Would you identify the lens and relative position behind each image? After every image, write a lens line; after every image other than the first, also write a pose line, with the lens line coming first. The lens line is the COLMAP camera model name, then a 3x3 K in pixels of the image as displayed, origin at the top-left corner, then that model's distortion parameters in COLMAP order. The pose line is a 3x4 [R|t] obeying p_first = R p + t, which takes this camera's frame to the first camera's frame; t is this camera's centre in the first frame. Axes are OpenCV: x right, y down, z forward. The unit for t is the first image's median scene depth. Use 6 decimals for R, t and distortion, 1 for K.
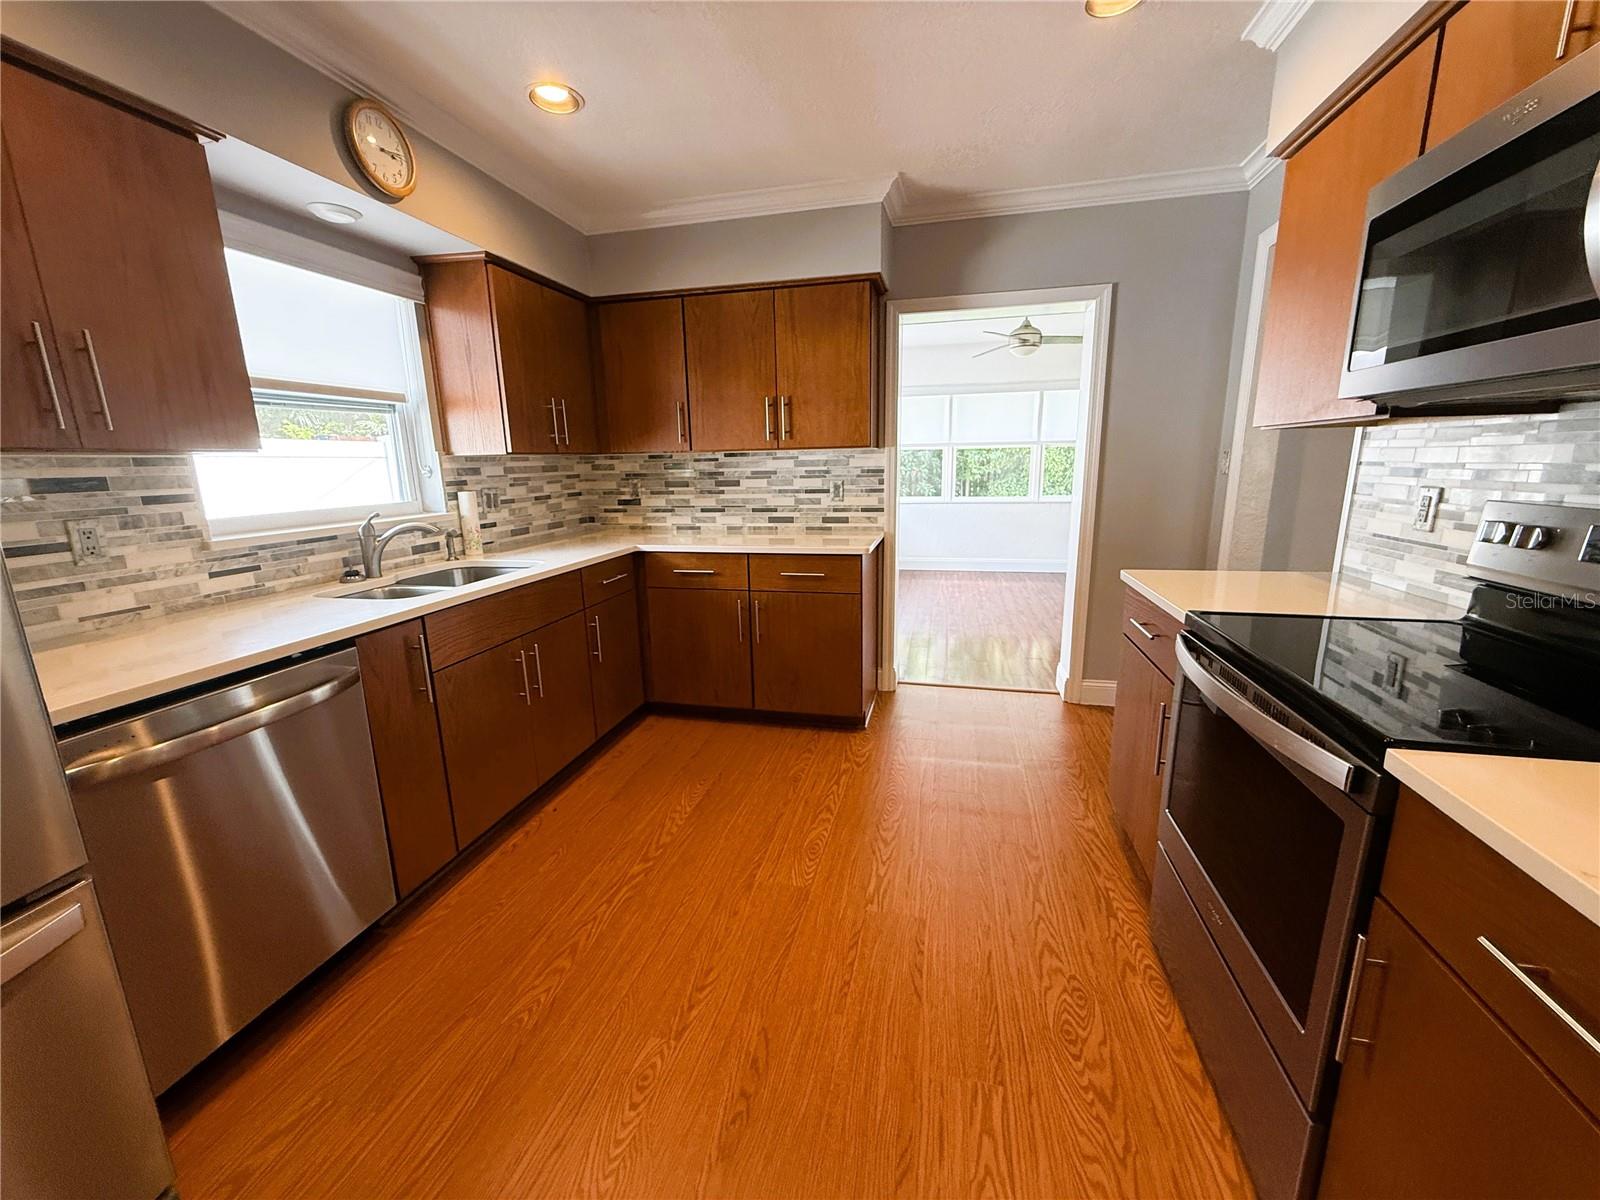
lens RADIAL K [[644.5, 0, 792.7], [0, 644.5, 598.0], [0, 0, 1]] dist [0.001401, 0.000110]
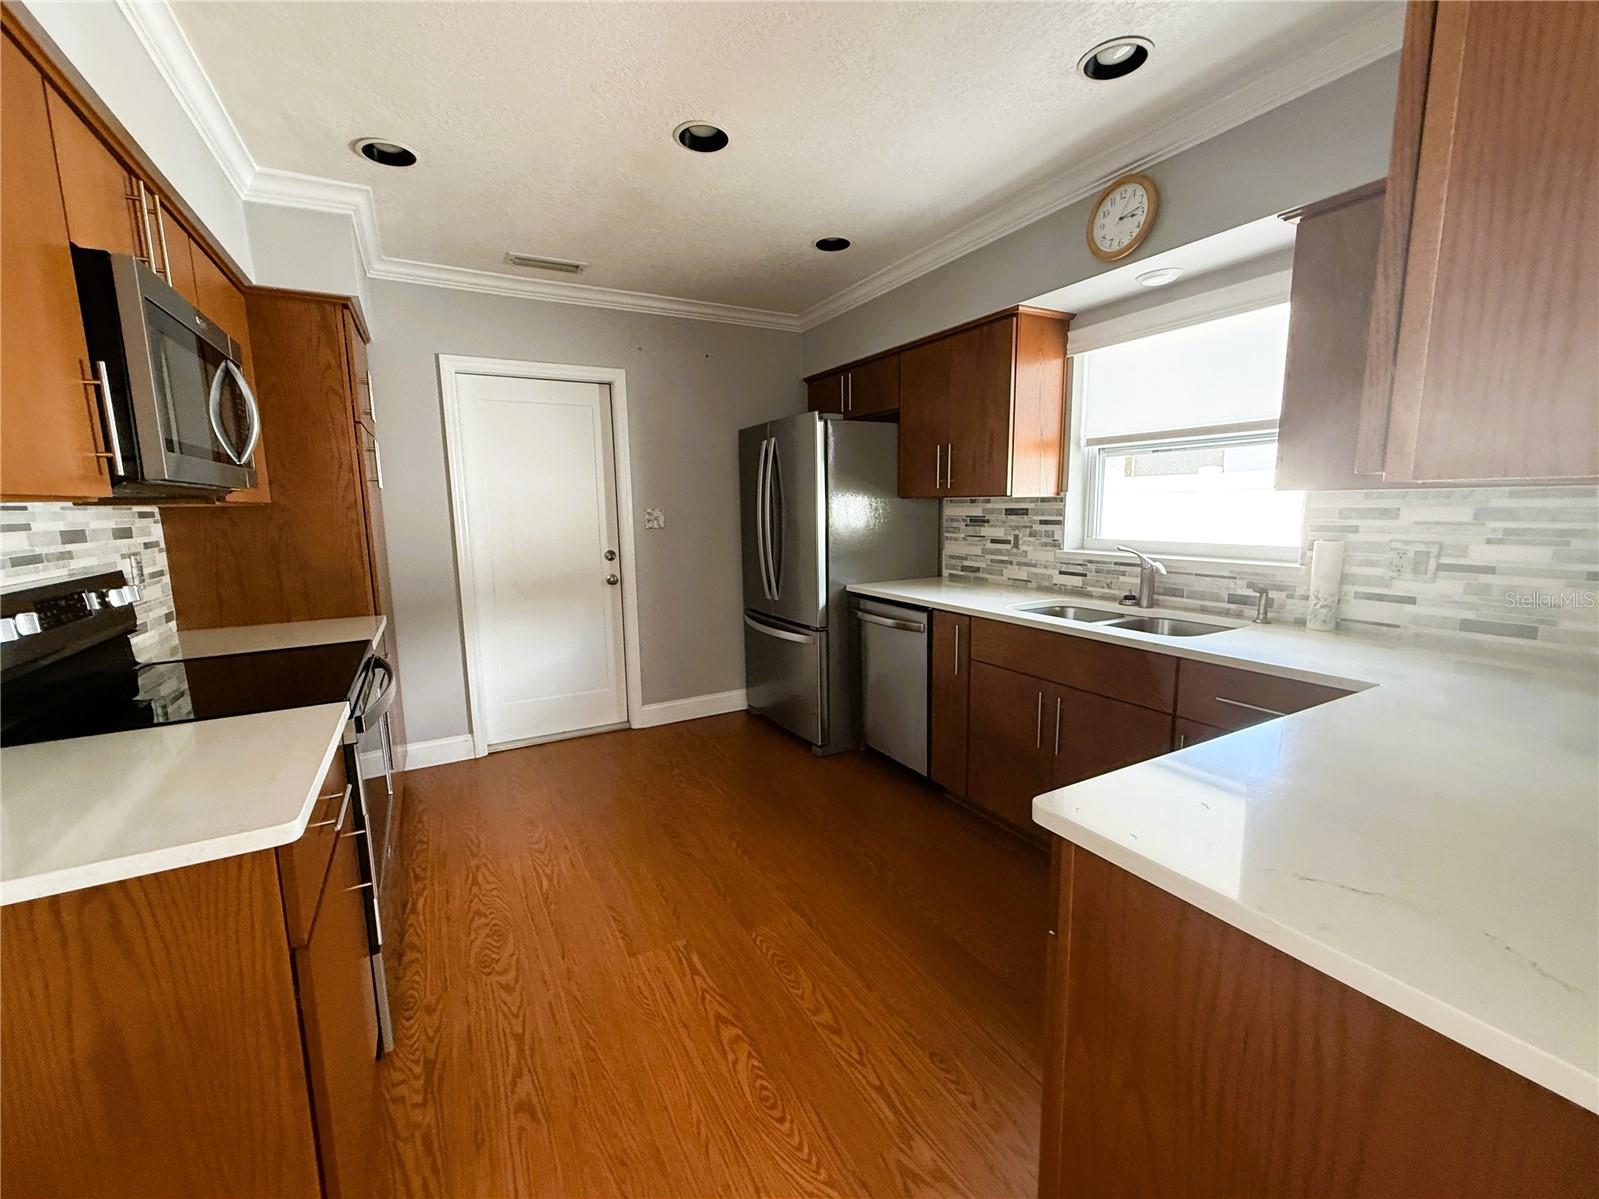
lens RADIAL K [[644.1, 0, 790.8], [0, 644.1, 600.9], [0, 0, 1]] dist [0.001401, 0.000110]
pose [[-0.738545, 0.130553, -0.661443, 0.560022], [-0.114564, 0.942504, 0.313945, -0.353992], [0.664399, 0.307640, -0.681125, 1.524986]]
